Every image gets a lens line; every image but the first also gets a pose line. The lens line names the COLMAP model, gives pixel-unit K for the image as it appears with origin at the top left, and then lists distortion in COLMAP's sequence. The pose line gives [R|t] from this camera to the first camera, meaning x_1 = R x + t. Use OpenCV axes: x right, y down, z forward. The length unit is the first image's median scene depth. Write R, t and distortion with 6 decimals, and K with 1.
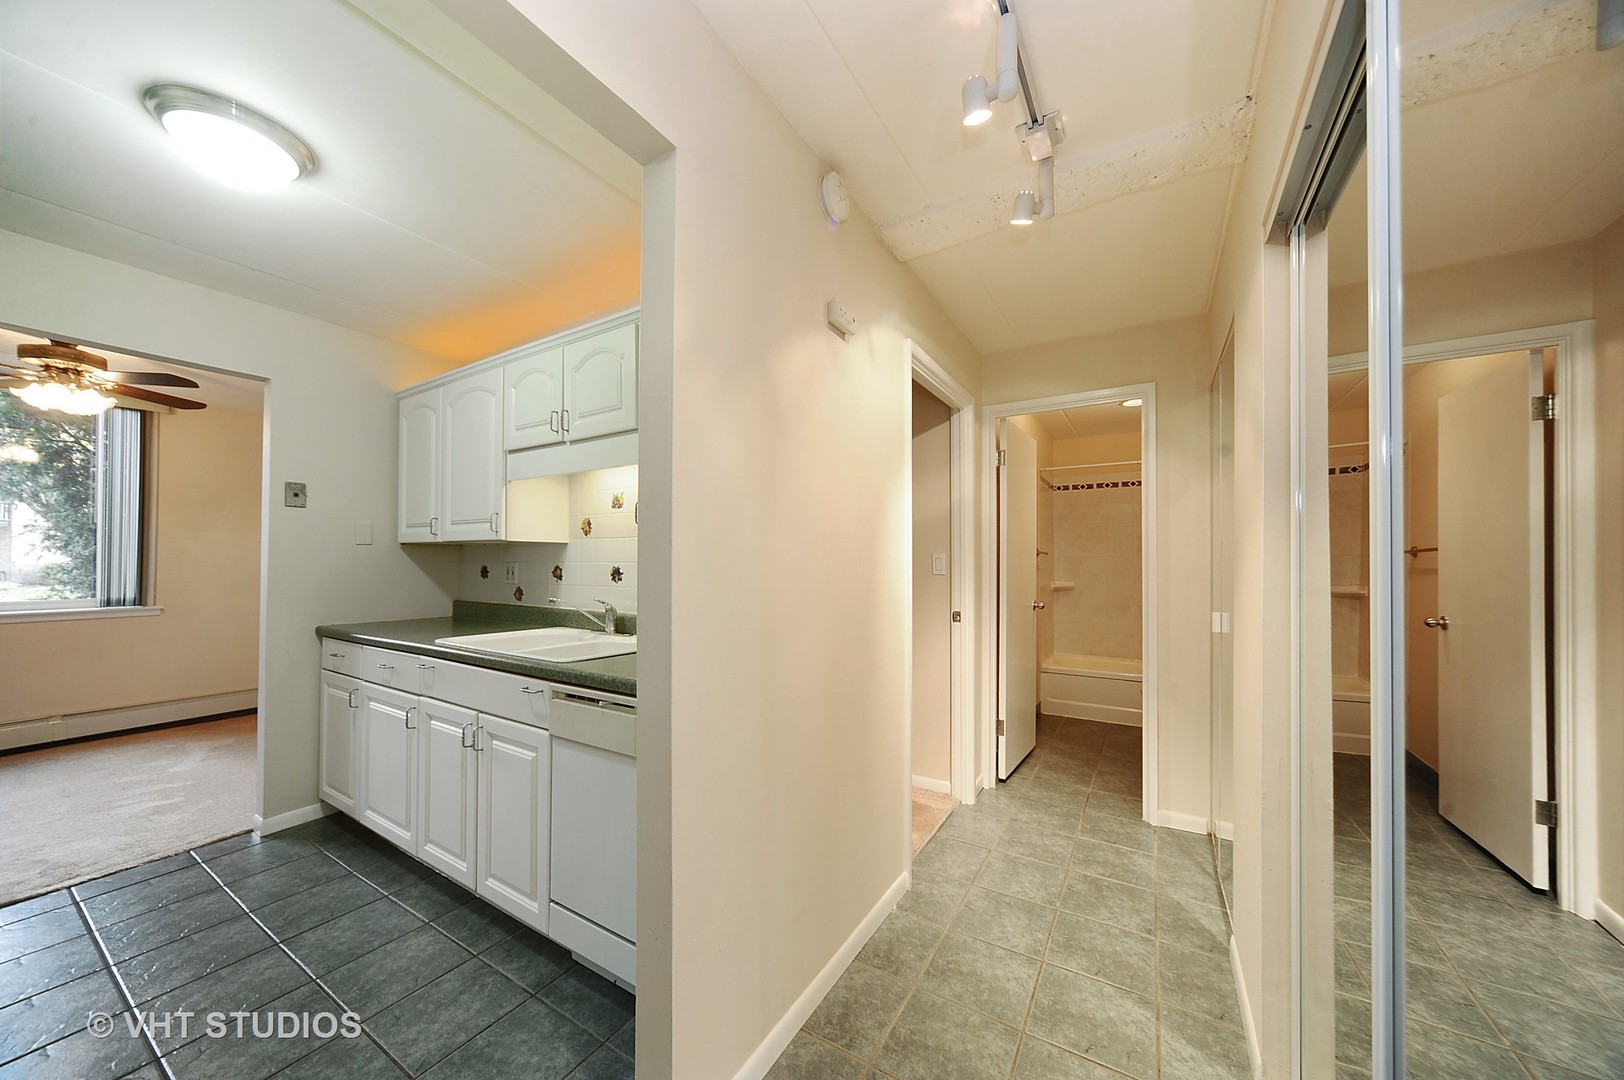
lens RADIAL K [[565.0, 0, 821.1], [0, 565.0, 567.4], [0, 0, 1]] dist [-0.022326, 0.005411]
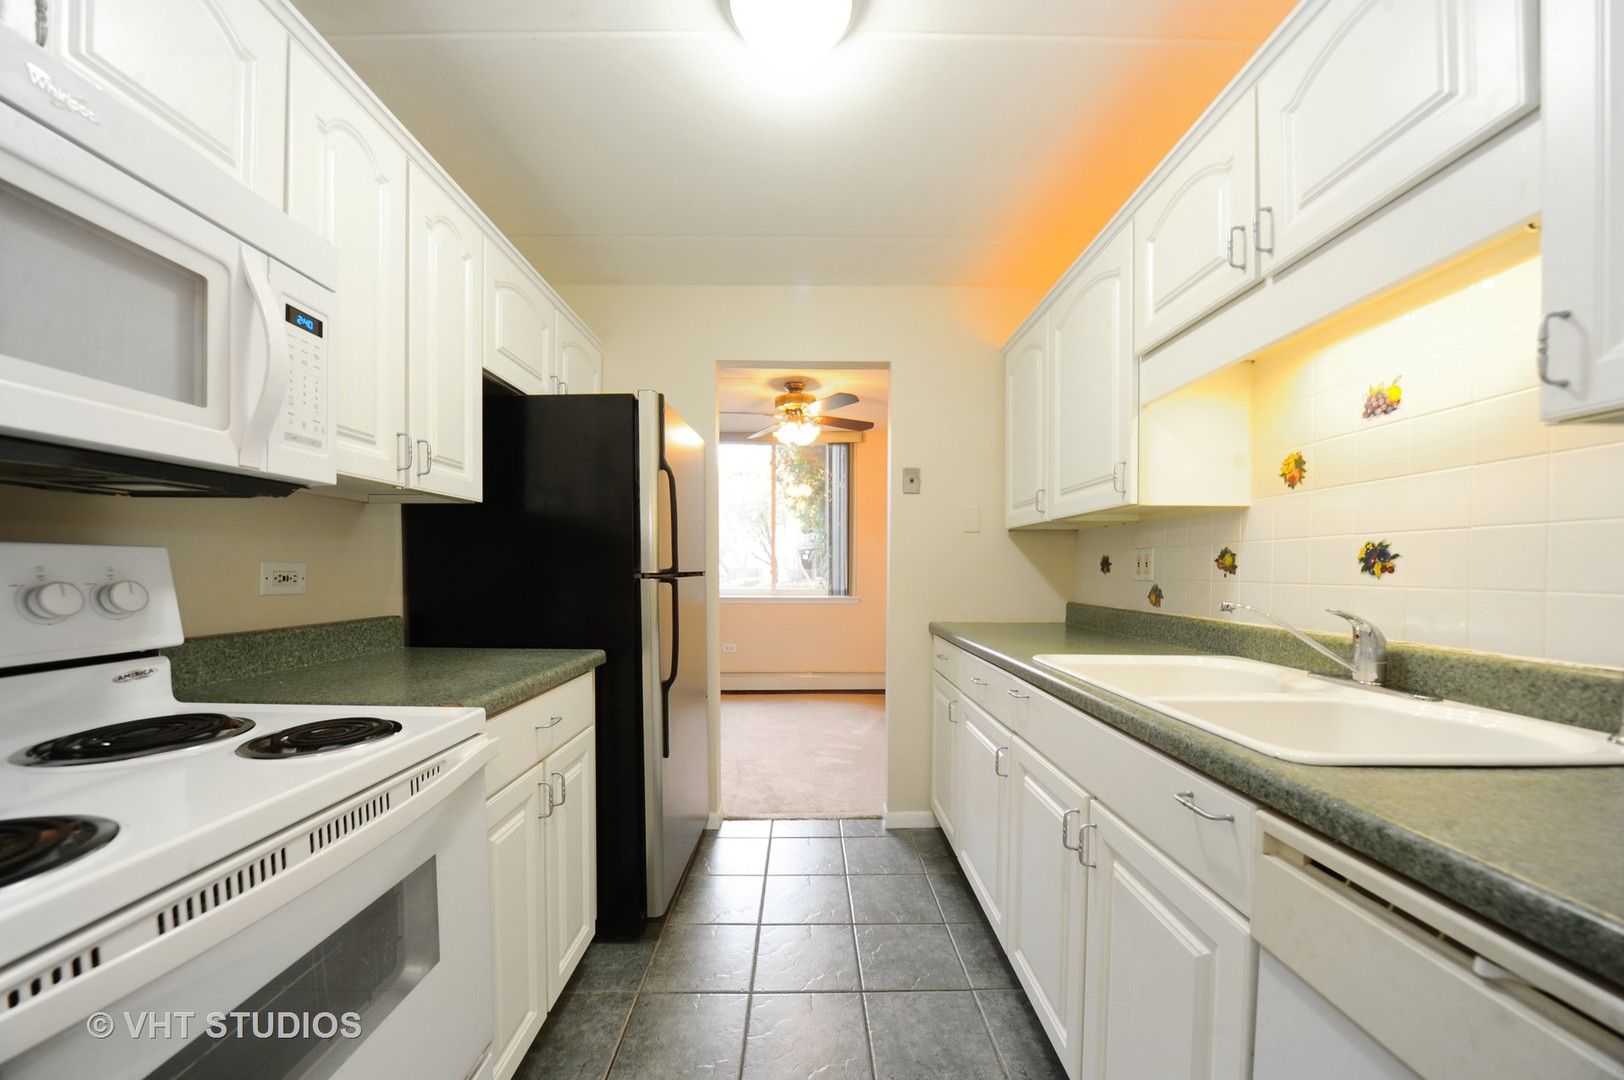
lens RADIAL K [[565.0, 0, 821.1], [0, 565.0, 567.4], [0, 0, 1]] dist [-0.022326, 0.005411]
pose [[0.528695, -0.004425, -0.848800, -0.214289], [-0.011315, 0.999861, -0.012260, 0.029877], [0.848736, 0.016086, 0.528571, 0.364927]]
